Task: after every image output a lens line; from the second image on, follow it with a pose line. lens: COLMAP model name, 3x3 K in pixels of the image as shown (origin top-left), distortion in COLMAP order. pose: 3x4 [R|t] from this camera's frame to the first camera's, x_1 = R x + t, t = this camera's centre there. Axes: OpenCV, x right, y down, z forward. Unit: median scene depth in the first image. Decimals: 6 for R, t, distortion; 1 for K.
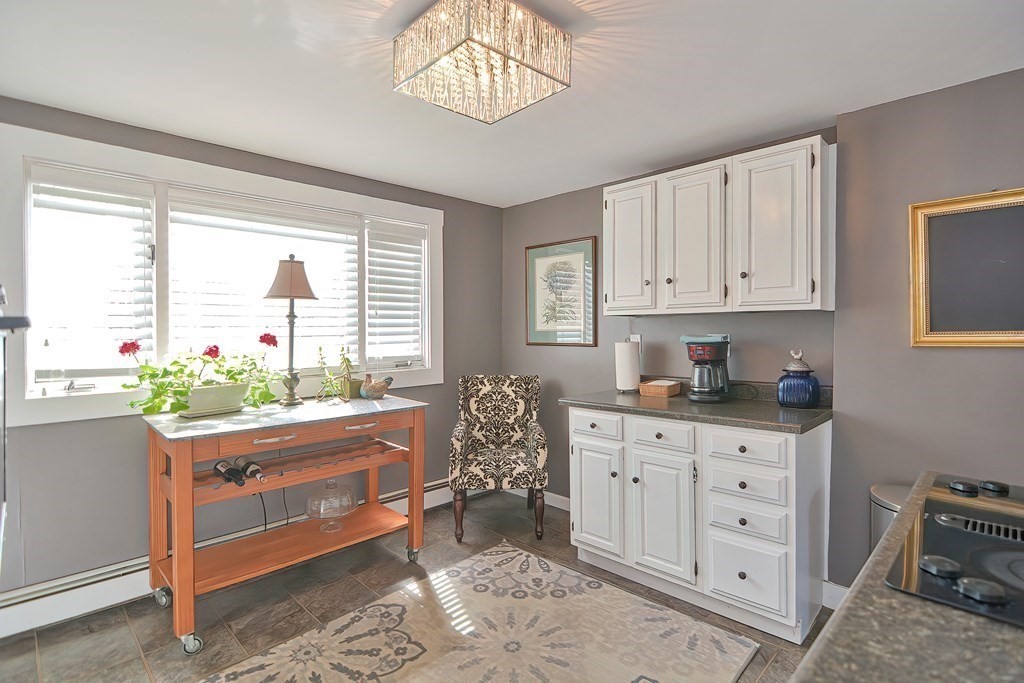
lens RADIAL K [[483.8, 0, 518.1], [0, 483.8, 338.3], [0, 0, 1]] dist [-0.019726, 0.001094]
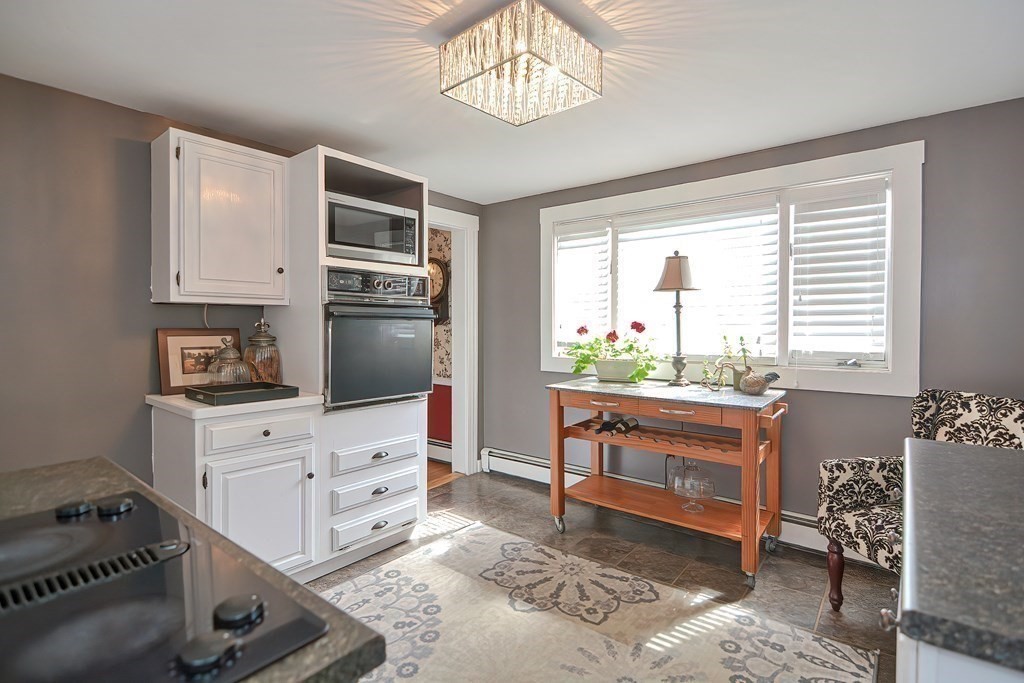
lens RADIAL K [[483.8, 0, 527.5], [0, 483.8, 321.3], [0, 0, 1]] dist [-0.019726, 0.001094]
pose [[0.105586, -0.004447, -0.994400, 0.634298], [-0.020968, 0.999758, -0.006698, 0.004573], [0.994189, 0.021558, 0.105467, 0.557975]]
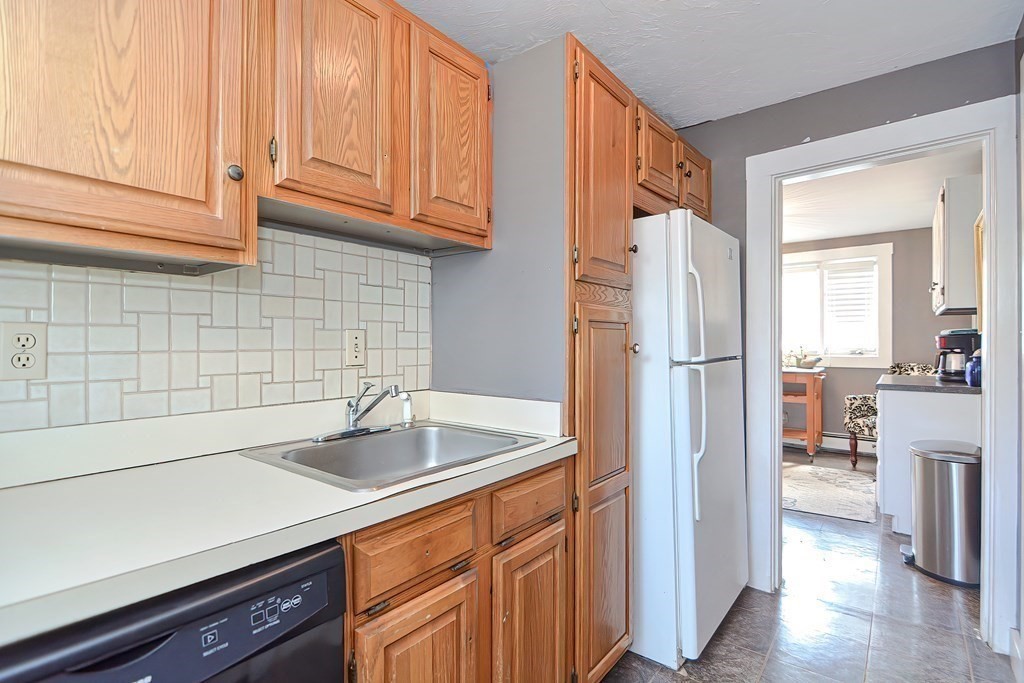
lens RADIAL K [[483.8, 0, 517.1], [0, 483.8, 332.4], [0, 0, 1]] dist [-0.019726, 0.001094]
pose [[0.095403, -0.014663, -0.995331, 1.558908], [-0.015375, 0.999751, -0.016202, 0.041867], [0.995320, 0.016849, 0.095154, -0.267200]]
